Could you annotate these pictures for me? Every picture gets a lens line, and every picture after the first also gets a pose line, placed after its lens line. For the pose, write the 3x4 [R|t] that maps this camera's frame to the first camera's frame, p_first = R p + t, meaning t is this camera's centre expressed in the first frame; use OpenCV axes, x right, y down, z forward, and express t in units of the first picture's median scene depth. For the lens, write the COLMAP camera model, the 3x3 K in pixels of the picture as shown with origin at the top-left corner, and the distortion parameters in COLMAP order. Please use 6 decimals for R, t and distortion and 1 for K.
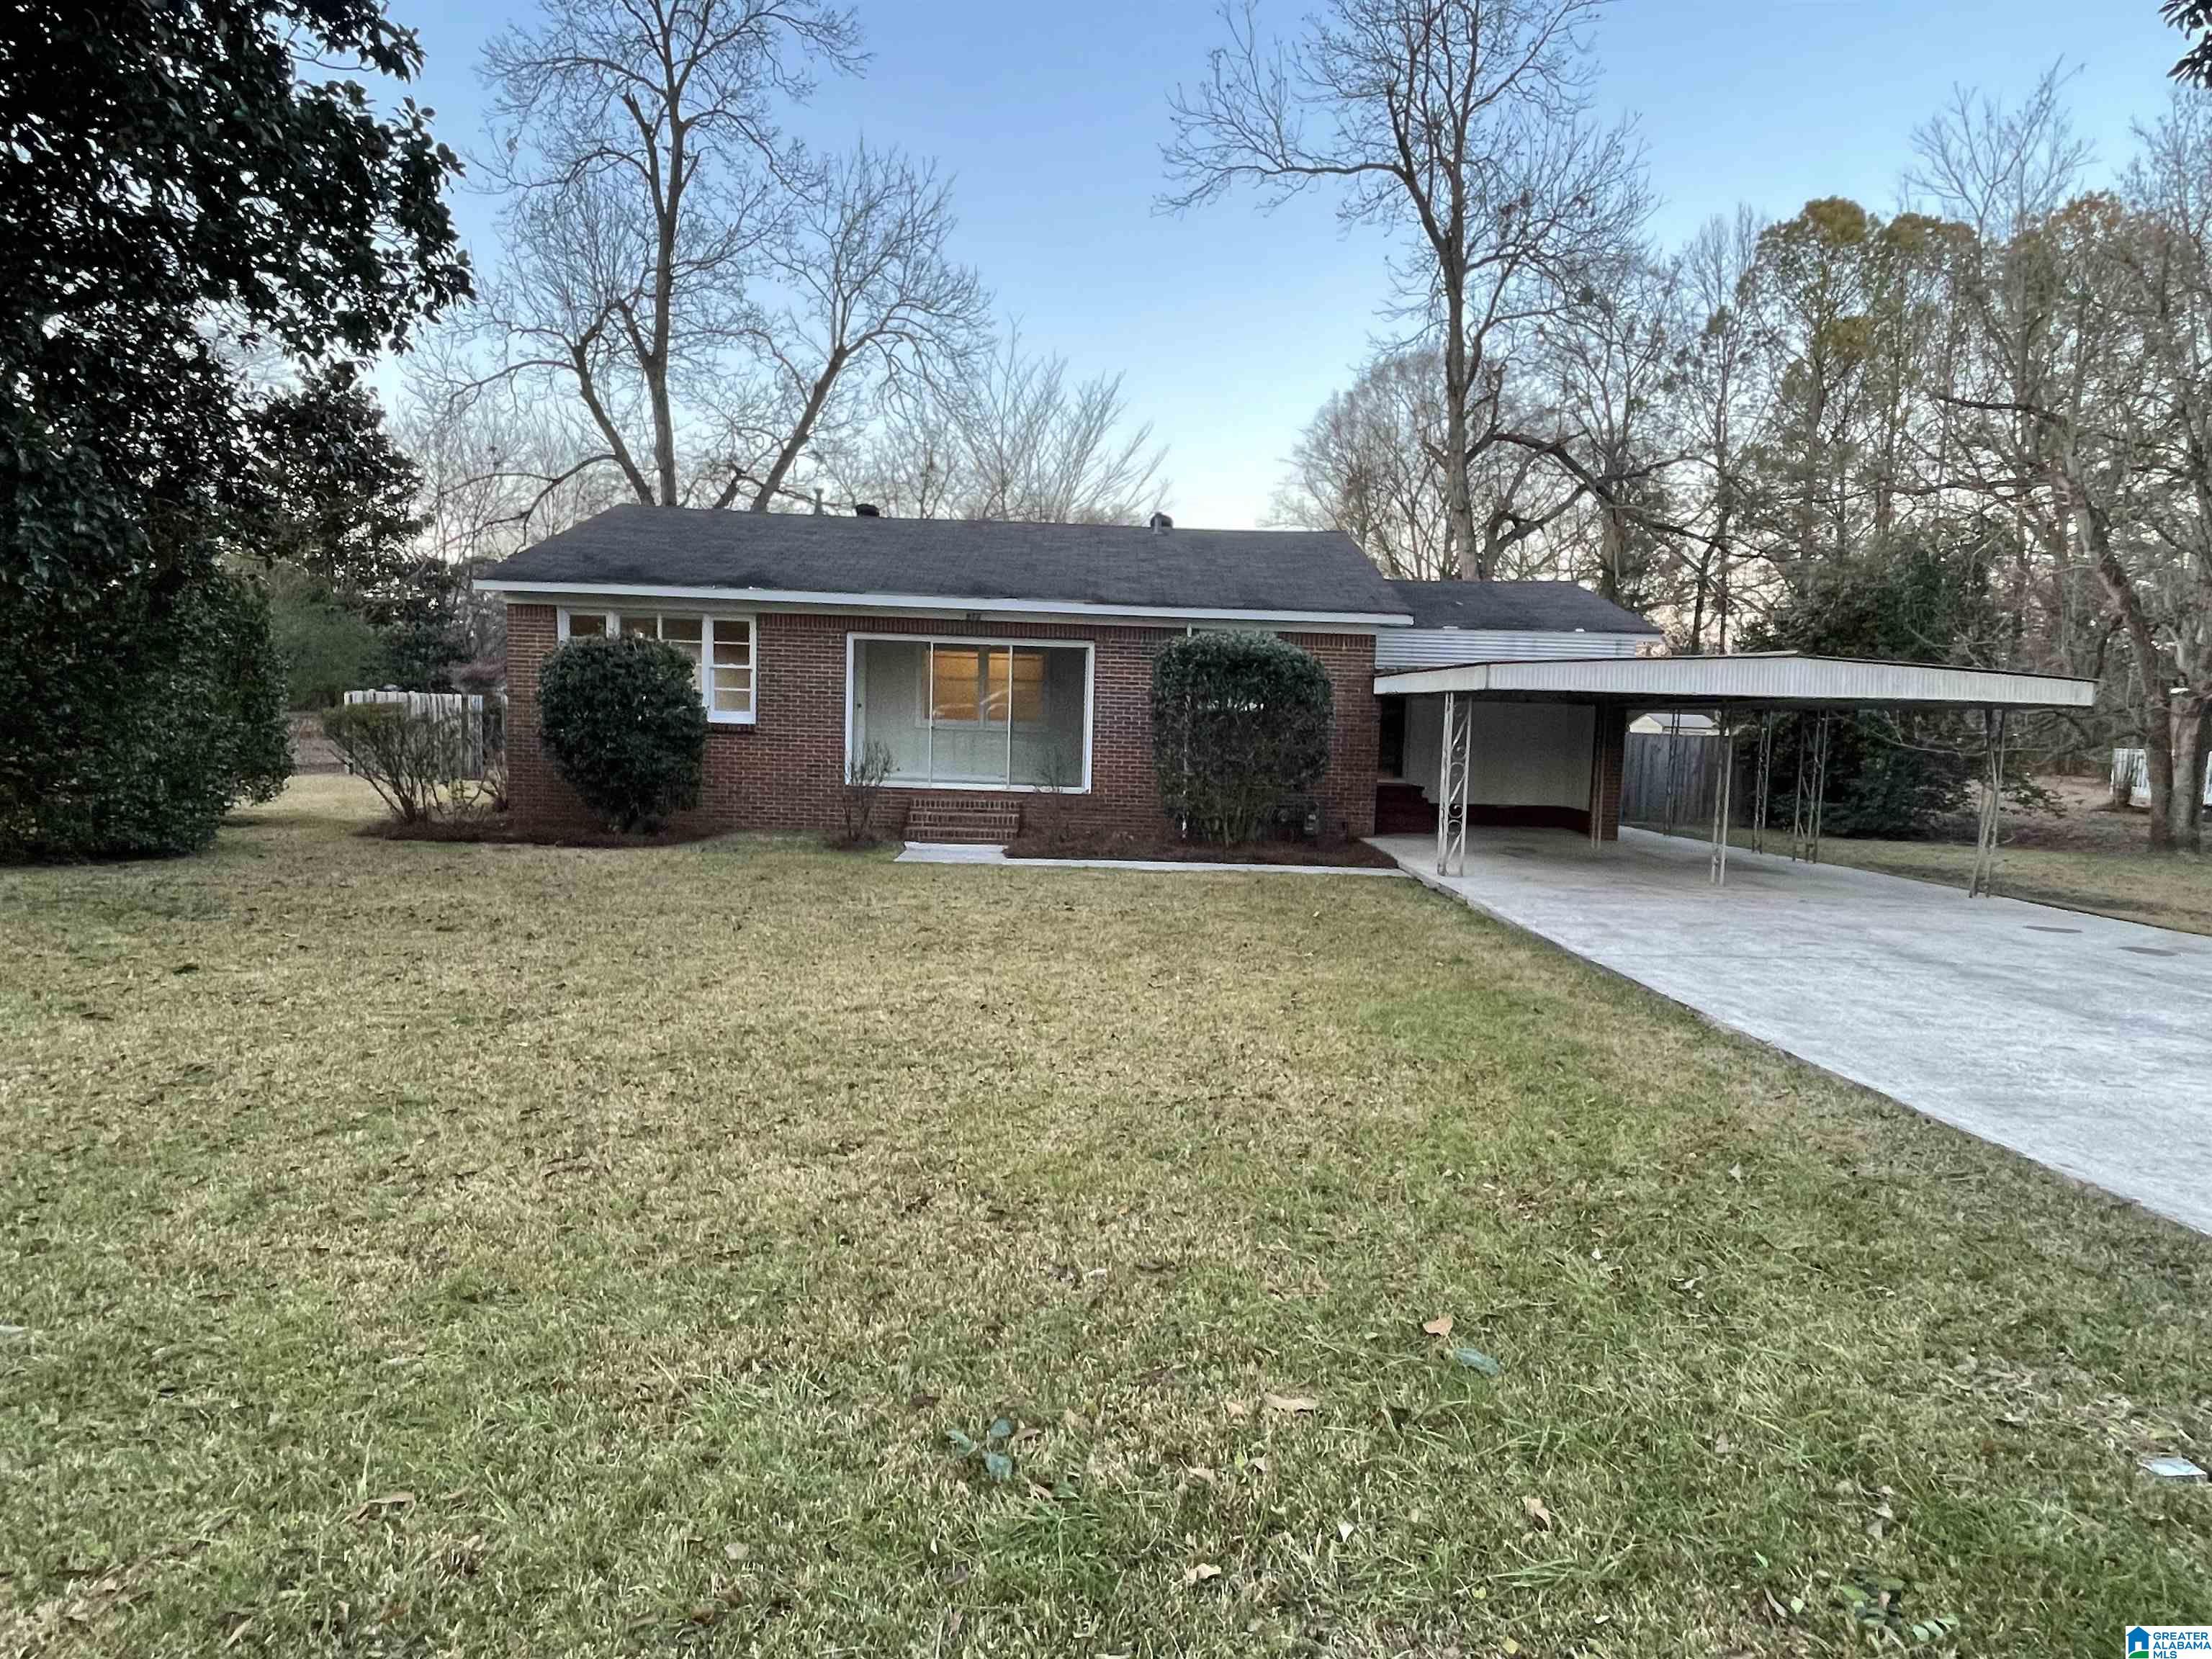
lens RADIAL K [[1259.7, 0, 1106.0], [0, 1259.7, 829.5], [0, 0, 1]] dist [-0.020025, -0.000331]
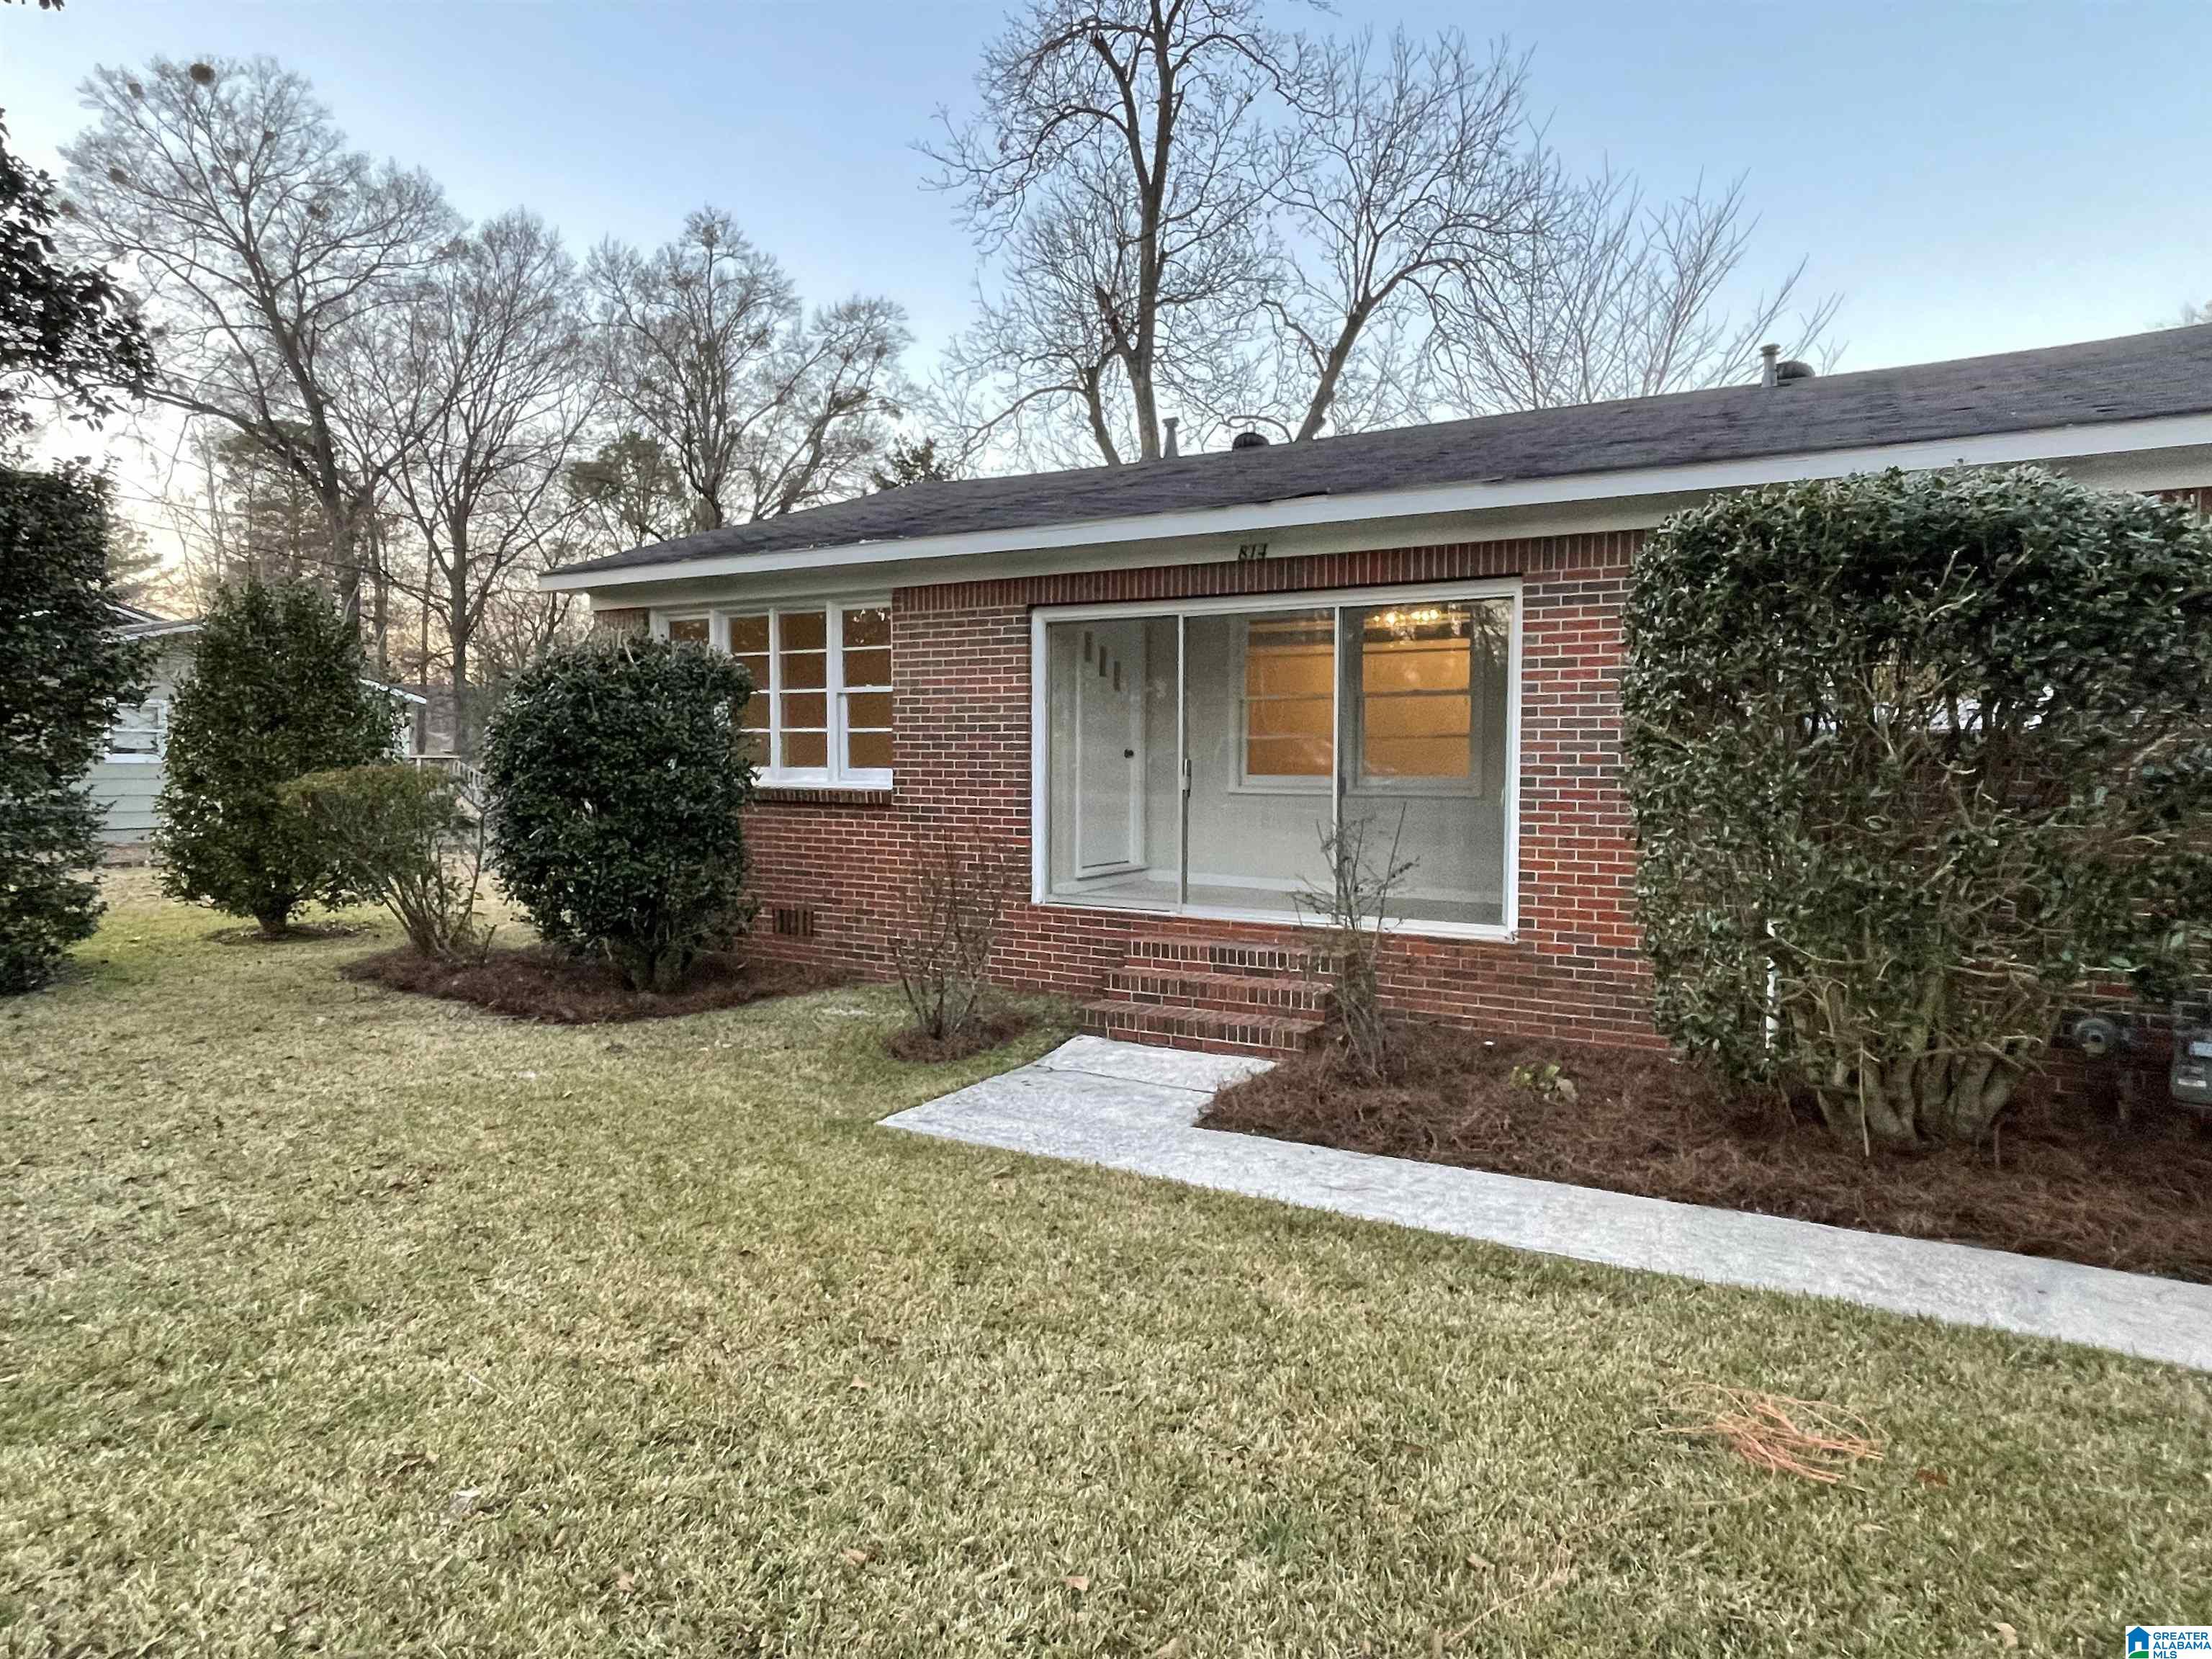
lens RADIAL K [[1259.7, 0, 1106.0], [0, 1259.7, 829.5], [0, 0, 1]] dist [-0.020025, -0.000331]
pose [[0.859565, -0.002131, -0.511022, 0.049951], [-0.025450, 0.998572, -0.046972, -0.025246], [0.510392, 0.053381, 0.858283, 0.338431]]
